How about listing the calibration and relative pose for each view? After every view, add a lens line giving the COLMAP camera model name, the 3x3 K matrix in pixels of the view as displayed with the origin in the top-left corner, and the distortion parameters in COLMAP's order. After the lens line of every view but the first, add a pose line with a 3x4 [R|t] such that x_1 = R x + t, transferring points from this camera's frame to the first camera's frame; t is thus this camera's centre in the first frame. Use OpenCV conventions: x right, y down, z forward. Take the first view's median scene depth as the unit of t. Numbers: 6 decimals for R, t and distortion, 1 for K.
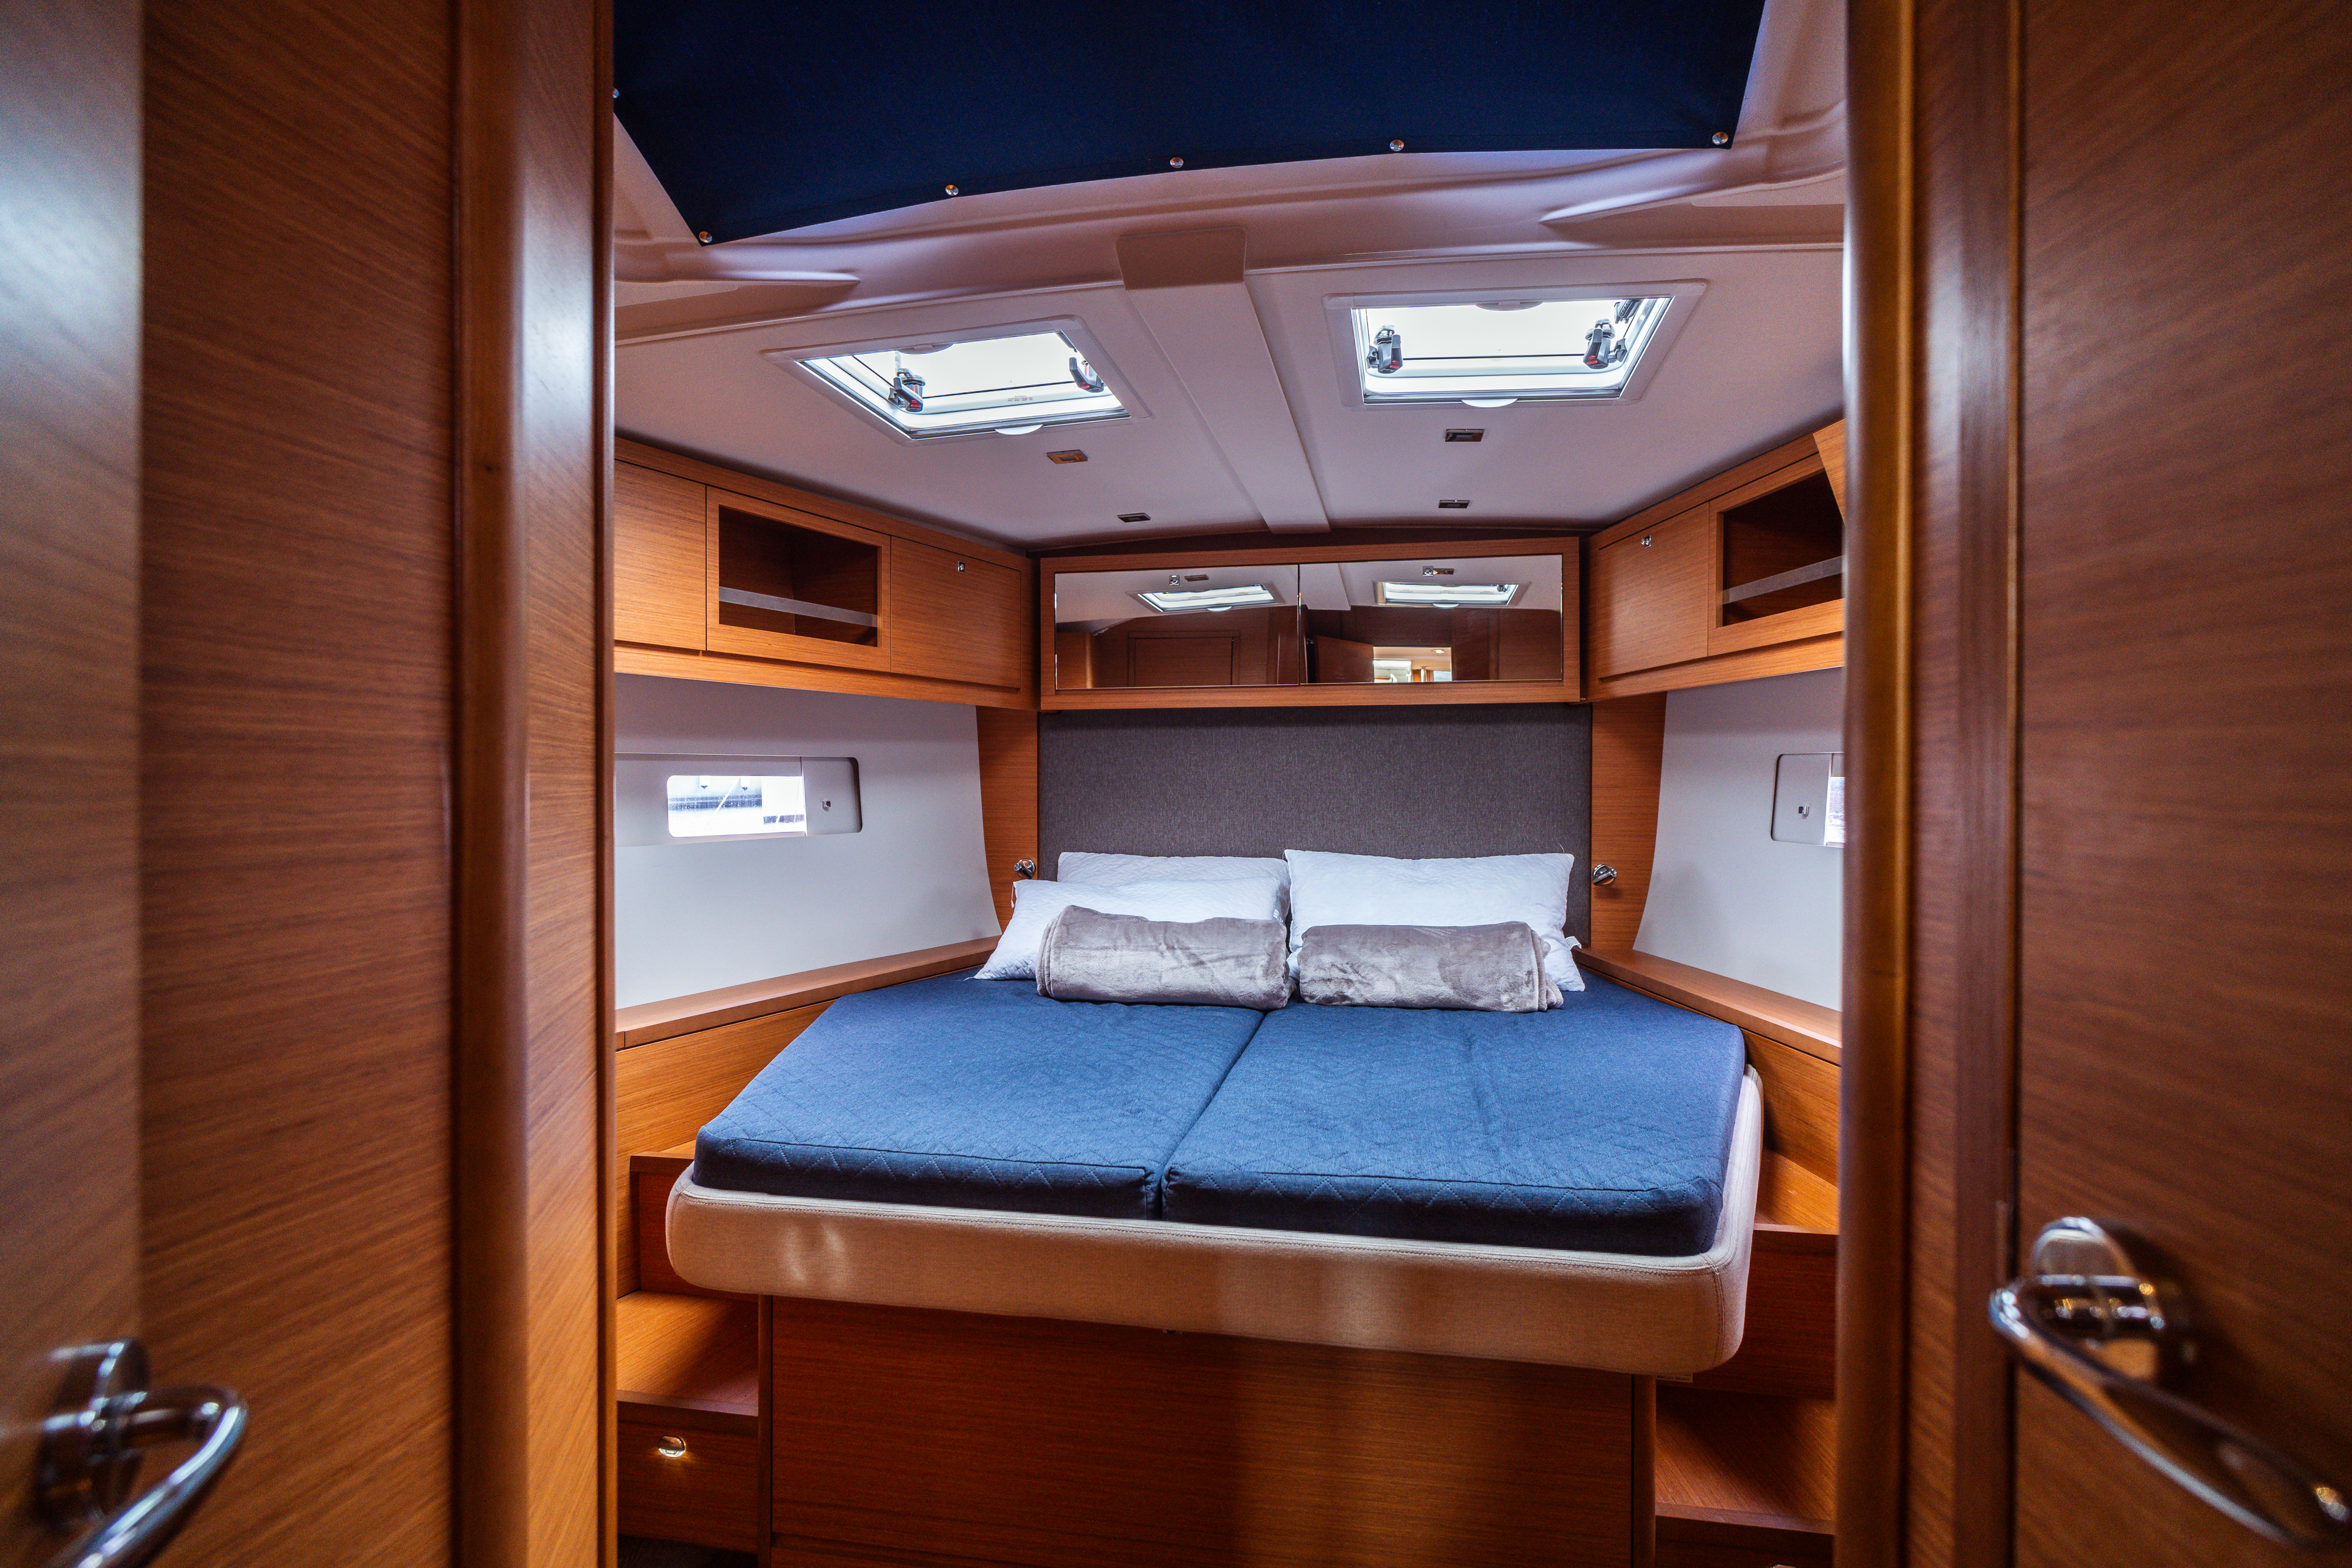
lens RADIAL K [[1228.3, 0, 1182.3], [0, 1228.3, 779.9], [0, 0, 1]] dist [-0.000932, 0.000171]
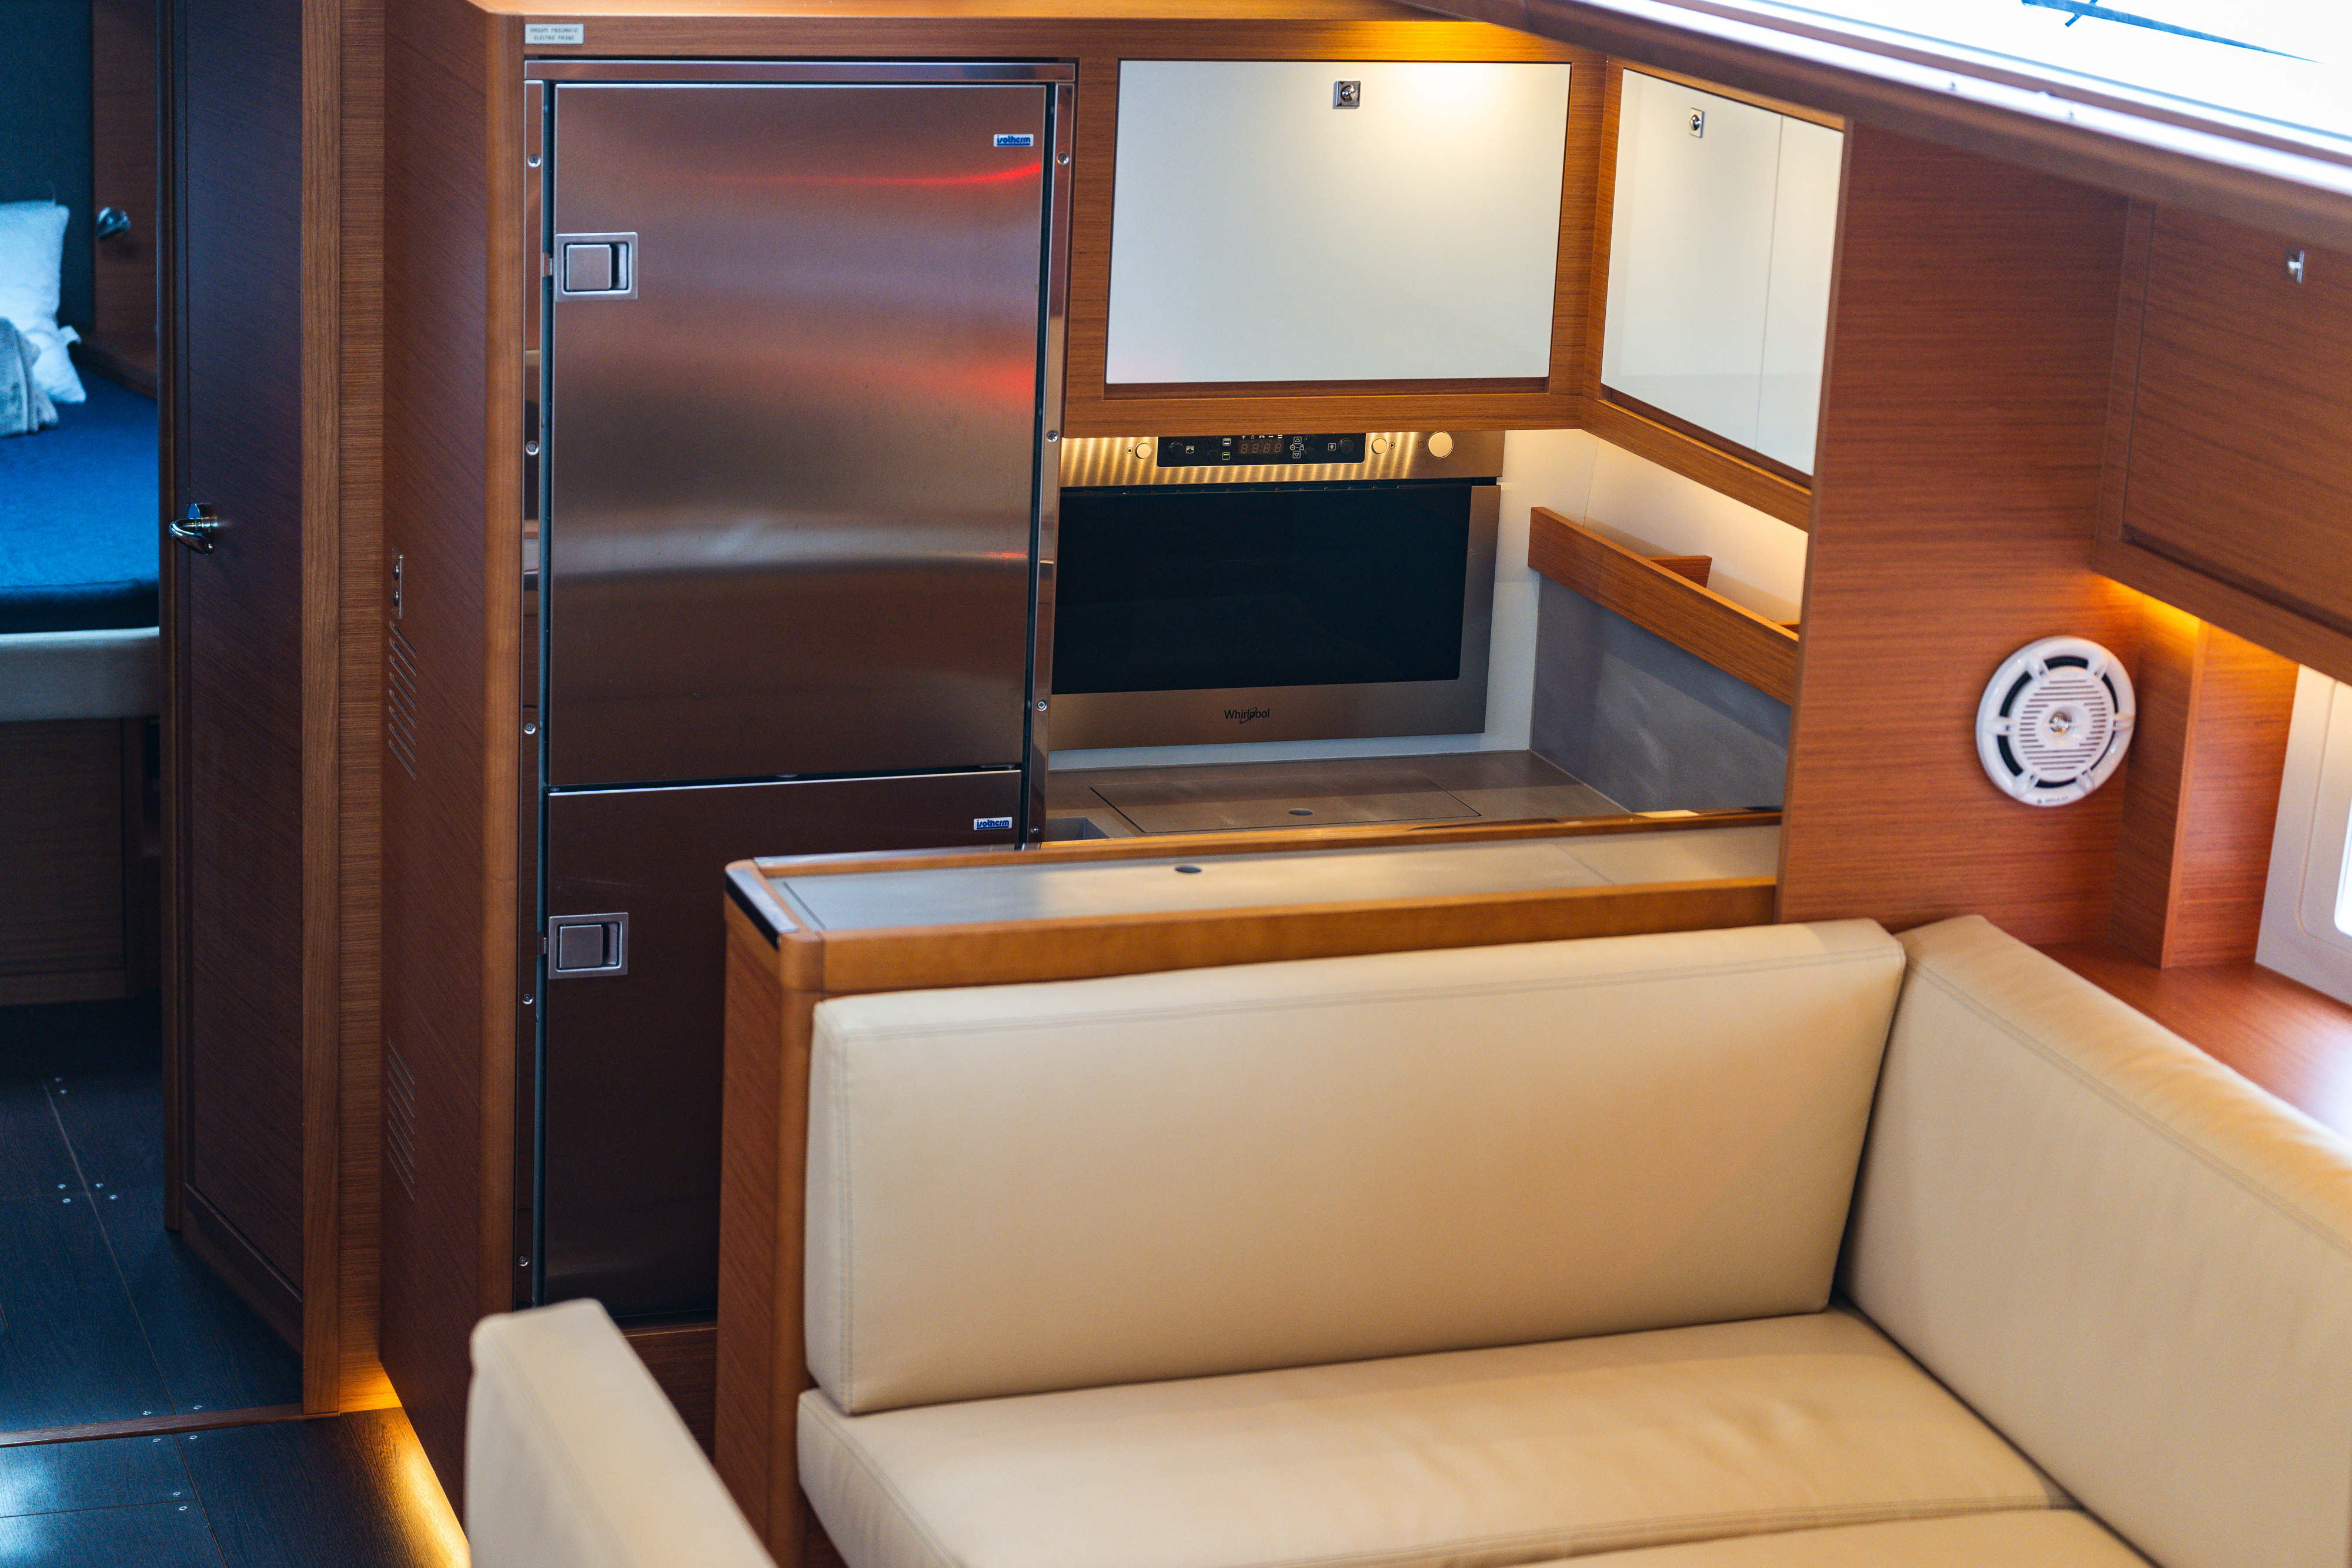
lens RADIAL K [[4723.8, 0, 1176.5], [0, 4723.8, 783.7], [0, 0, 1]] dist [0.026939, 0.000000]
pose [[0.861987, -0.090586, 0.498771, -0.547690], [-0.045278, 0.966214, 0.253731, -0.358165], [-0.504904, -0.241296, 0.828763, -1.747112]]
